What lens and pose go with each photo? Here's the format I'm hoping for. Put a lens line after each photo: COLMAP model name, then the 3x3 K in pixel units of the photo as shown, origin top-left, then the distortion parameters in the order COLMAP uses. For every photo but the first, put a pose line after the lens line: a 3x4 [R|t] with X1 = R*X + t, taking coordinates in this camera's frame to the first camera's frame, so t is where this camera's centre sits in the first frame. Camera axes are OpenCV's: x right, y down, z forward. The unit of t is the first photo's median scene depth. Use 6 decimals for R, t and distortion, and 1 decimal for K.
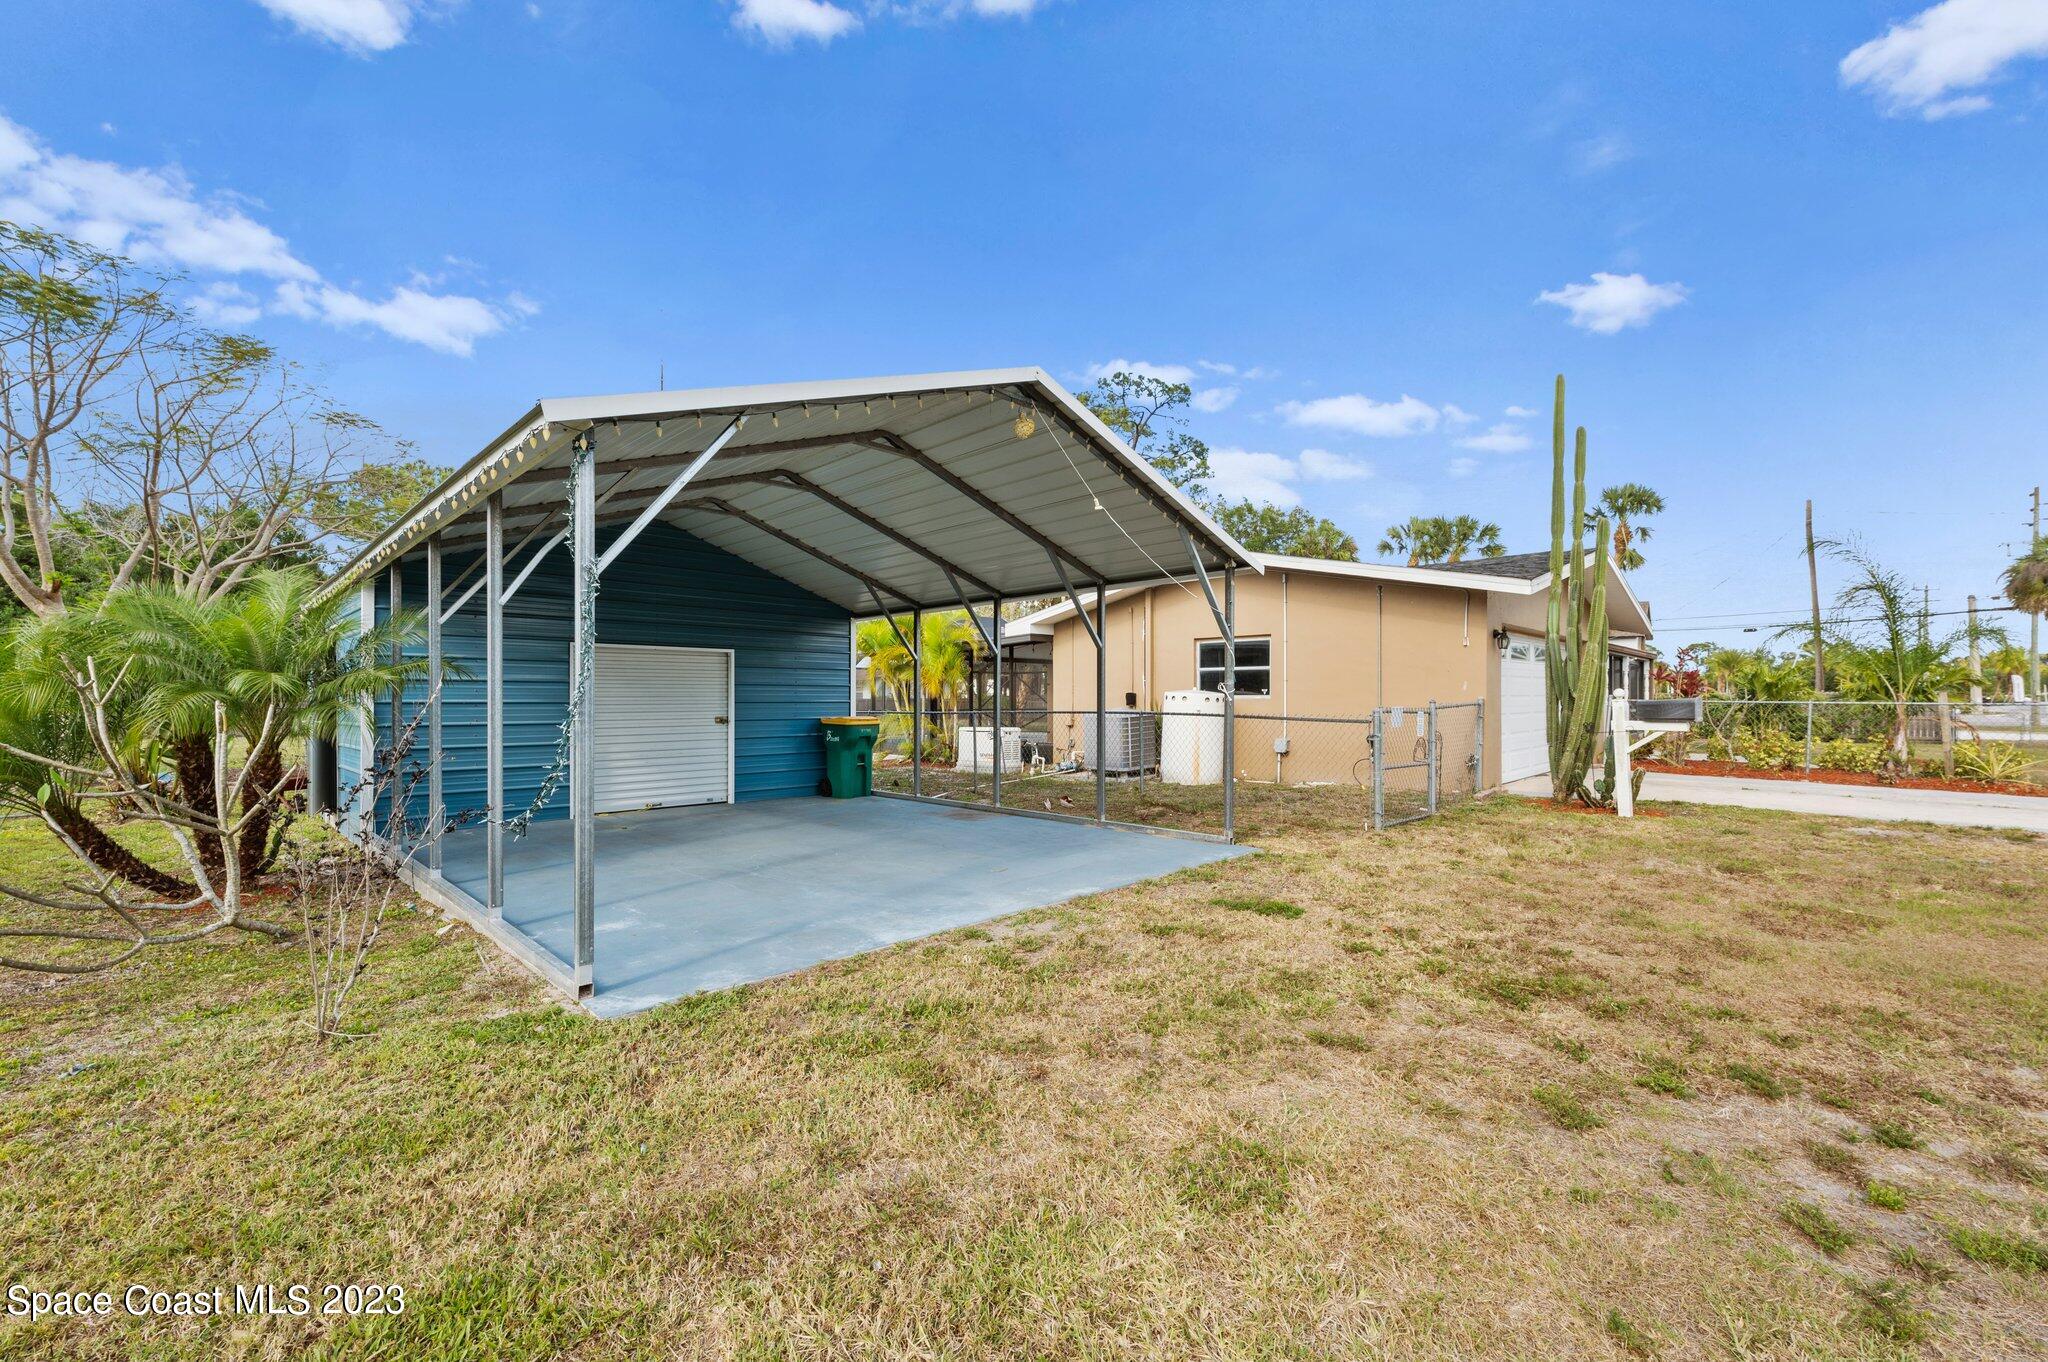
lens RADIAL K [[834.4, 0, 1042.3], [0, 834.4, 679.2], [0, 0, 1]] dist [0.000976, -0.000095]
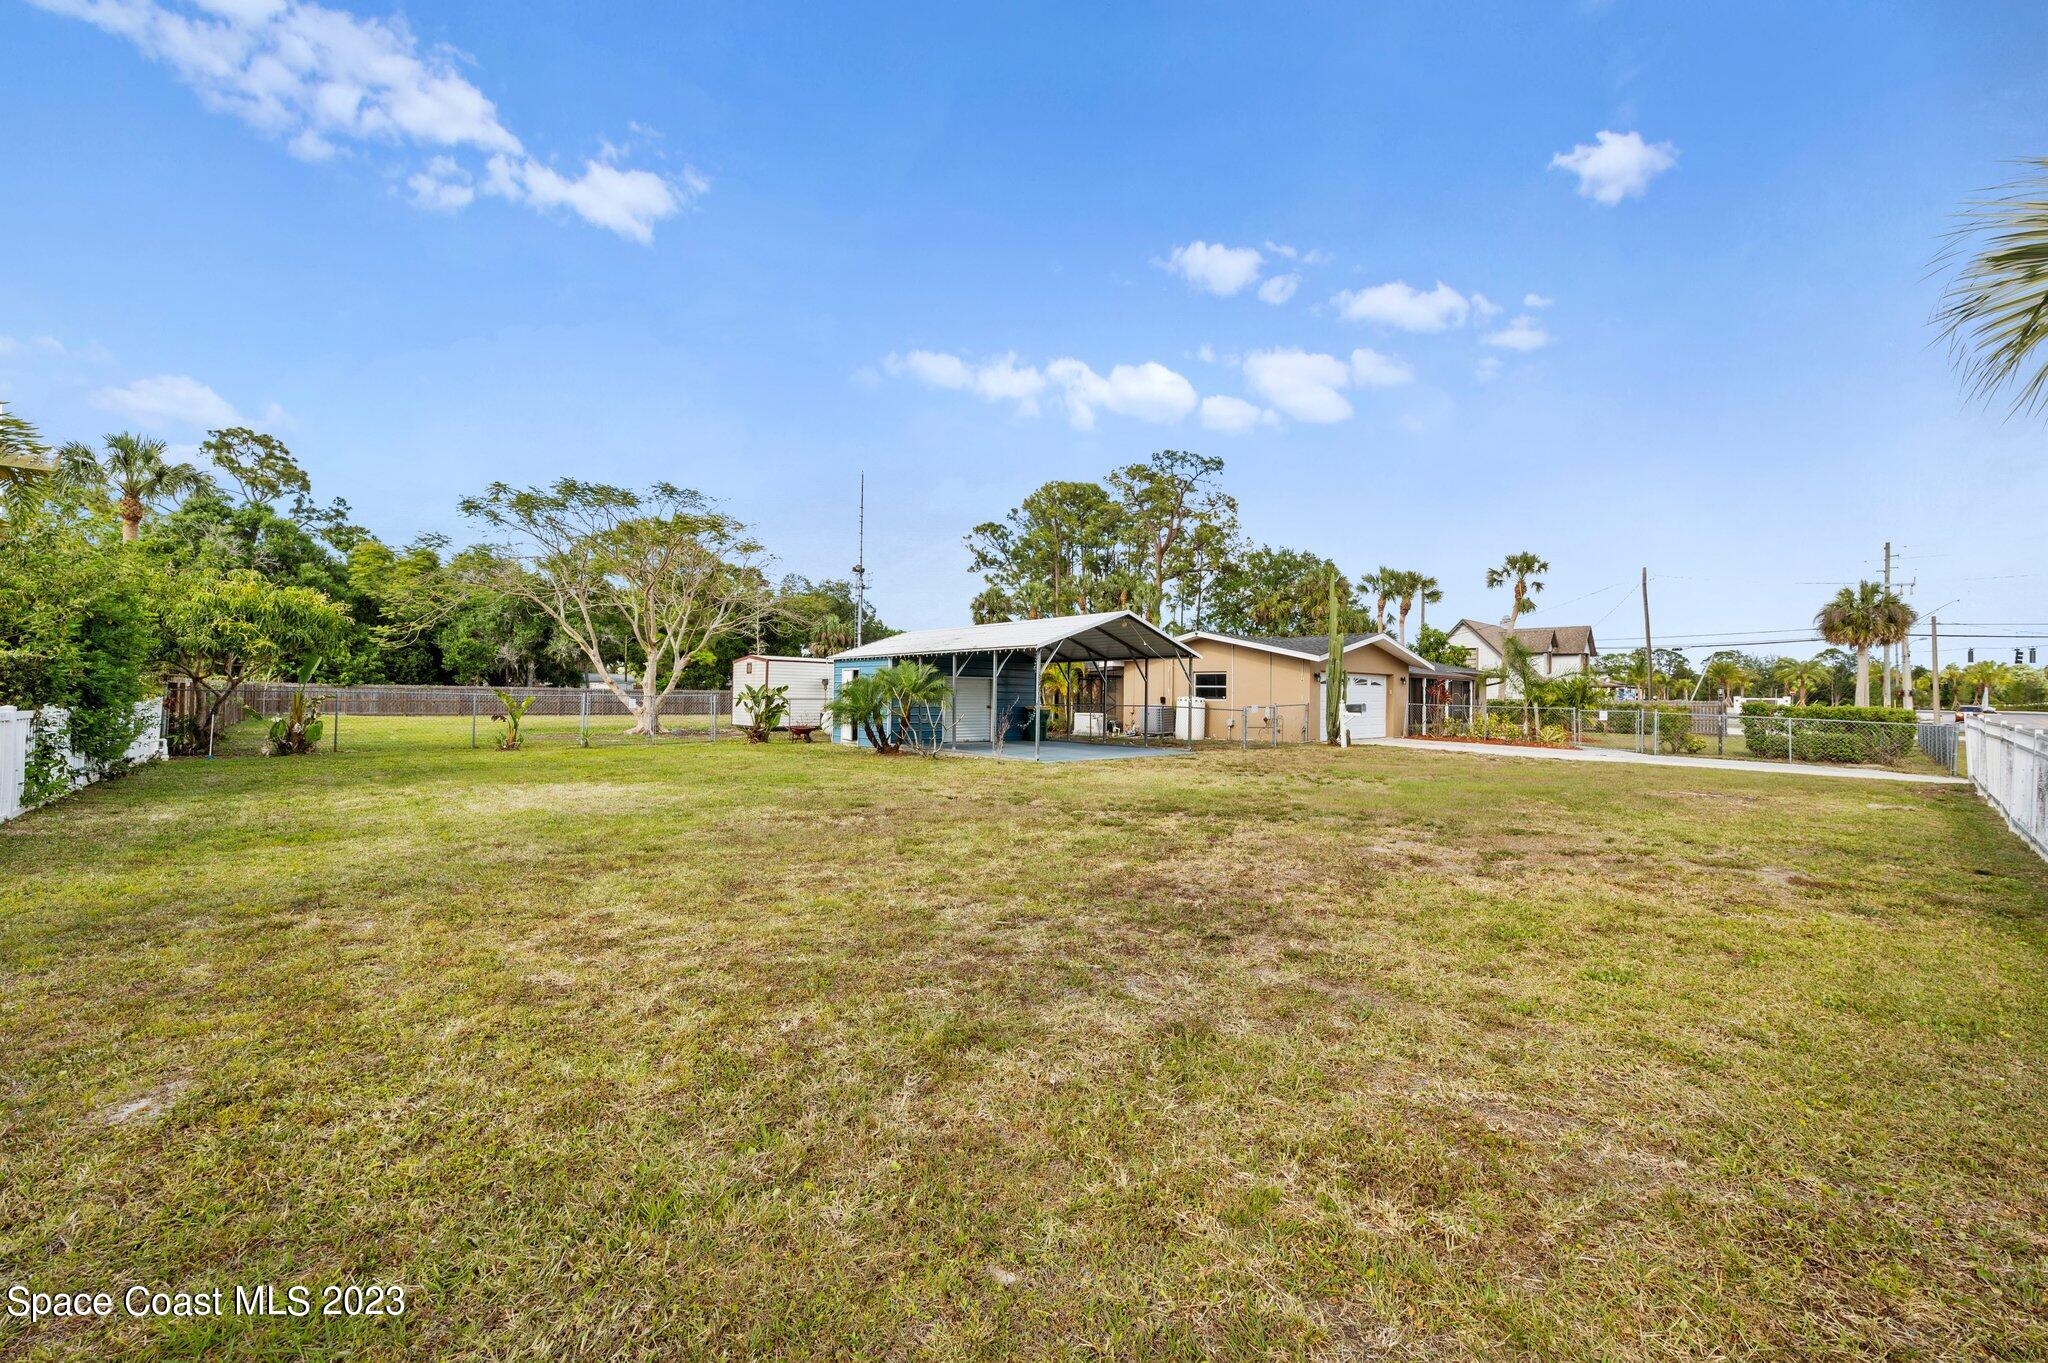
lens RADIAL K [[834.4, 0, 1042.3], [0, 834.4, 679.7], [0, 0, 1]] dist [0.000976, -0.000095]
pose [[0.997893, 0.012916, -0.063583, -0.058492], [-0.012505, 0.999898, 0.006852, -0.036771], [0.063665, -0.006042, 0.997953, -1.075805]]
